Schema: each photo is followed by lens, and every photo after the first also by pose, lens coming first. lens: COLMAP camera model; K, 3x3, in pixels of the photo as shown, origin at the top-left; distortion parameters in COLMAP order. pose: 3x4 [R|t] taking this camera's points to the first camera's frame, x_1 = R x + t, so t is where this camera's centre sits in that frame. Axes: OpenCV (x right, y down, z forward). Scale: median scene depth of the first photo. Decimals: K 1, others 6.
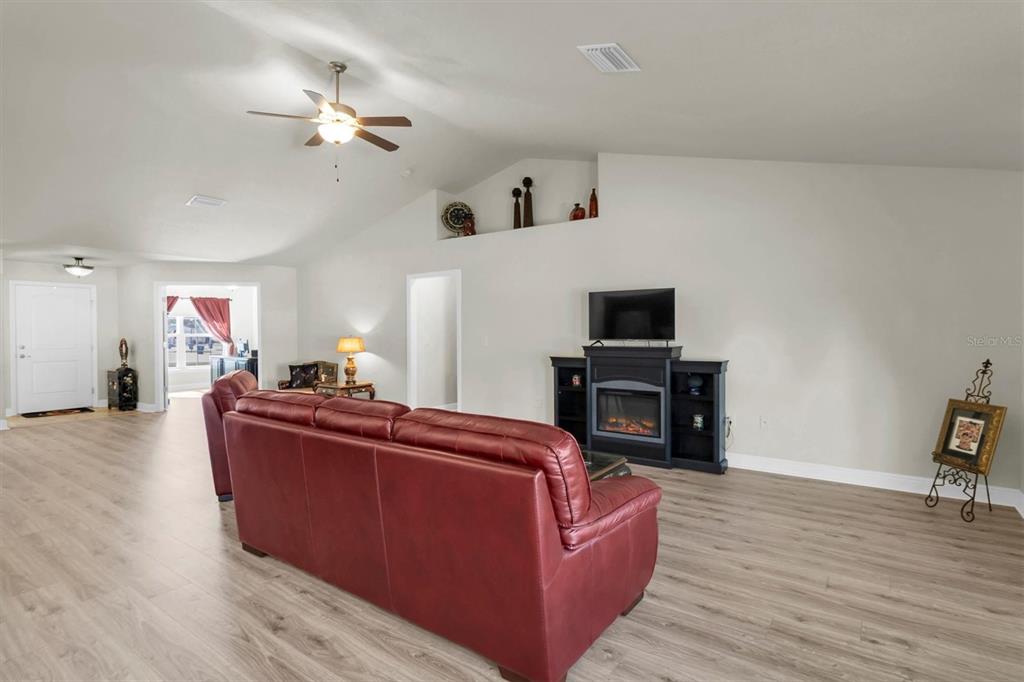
lens RADIAL K [[498.0, 0, 515.8], [0, 498.0, 333.2], [0, 0, 1]] dist [-0.001166, 0.000857]
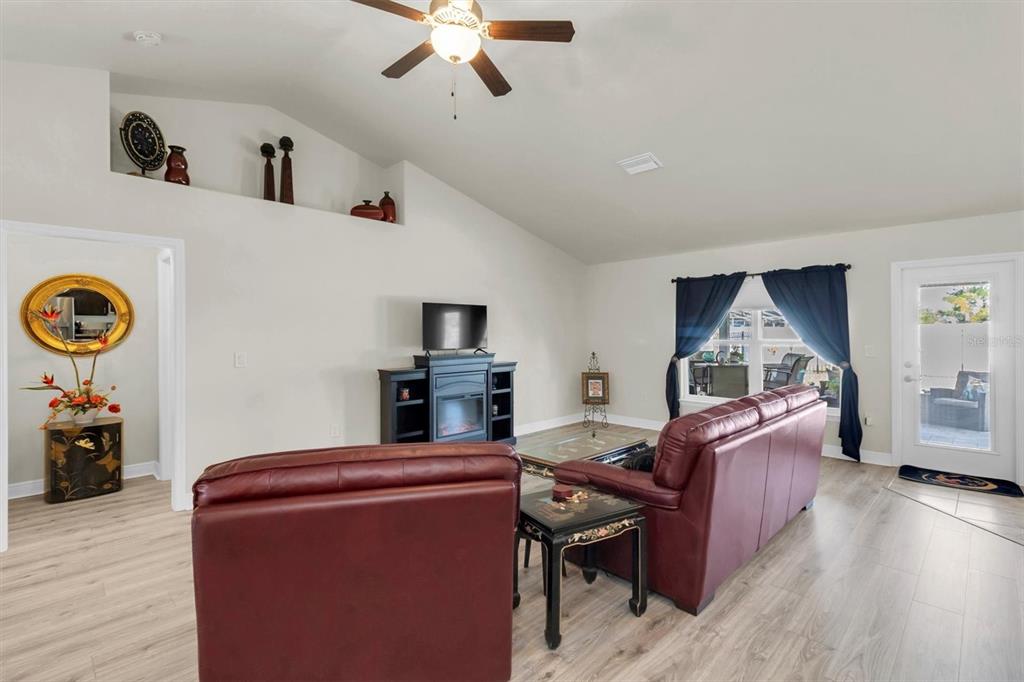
lens RADIAL K [[474.4, 0, 536.0], [0, 474.4, 332.1], [0, 0, 1]] dist [0.001052, -0.000263]
pose [[0.147306, 0.007115, 0.989065, -0.757035], [0.010628, 0.999905, -0.008776, -0.012105], [-0.989034, 0.011804, 0.147217, 0.639519]]
